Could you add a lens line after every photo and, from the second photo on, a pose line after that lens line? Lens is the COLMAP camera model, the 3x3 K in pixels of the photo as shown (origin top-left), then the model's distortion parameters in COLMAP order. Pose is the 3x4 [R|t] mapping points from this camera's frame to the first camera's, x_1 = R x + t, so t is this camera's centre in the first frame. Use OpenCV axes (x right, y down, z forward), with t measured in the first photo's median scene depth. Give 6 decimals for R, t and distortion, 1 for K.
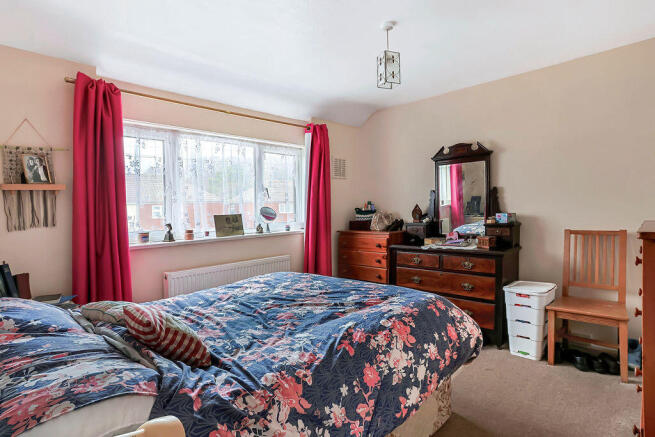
lens RADIAL K [[333.2, 0, 327.5], [0, 333.2, 218.5], [0, 0, 1]] dist [-0.002403, 0.001221]
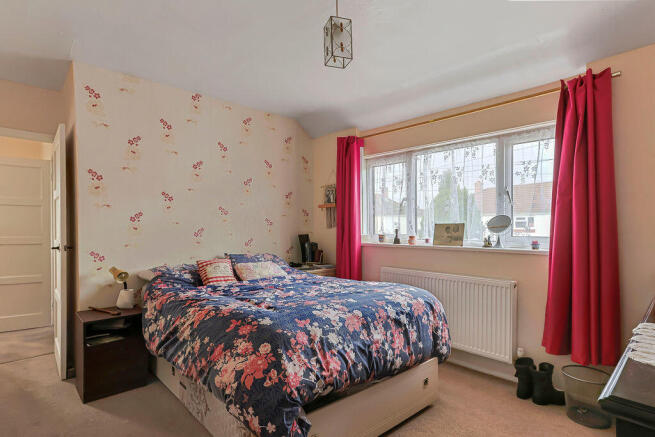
lens RADIAL K [[333.2, 0, 327.5], [0, 333.2, 218.5], [0, 0, 1]] dist [-0.002403, 0.001221]
pose [[-0.029210, 0.008141, -0.999540, 0.703472], [-0.024965, 0.999649, 0.008872, -0.026922], [0.999262, 0.025212, -0.028996, 0.717889]]
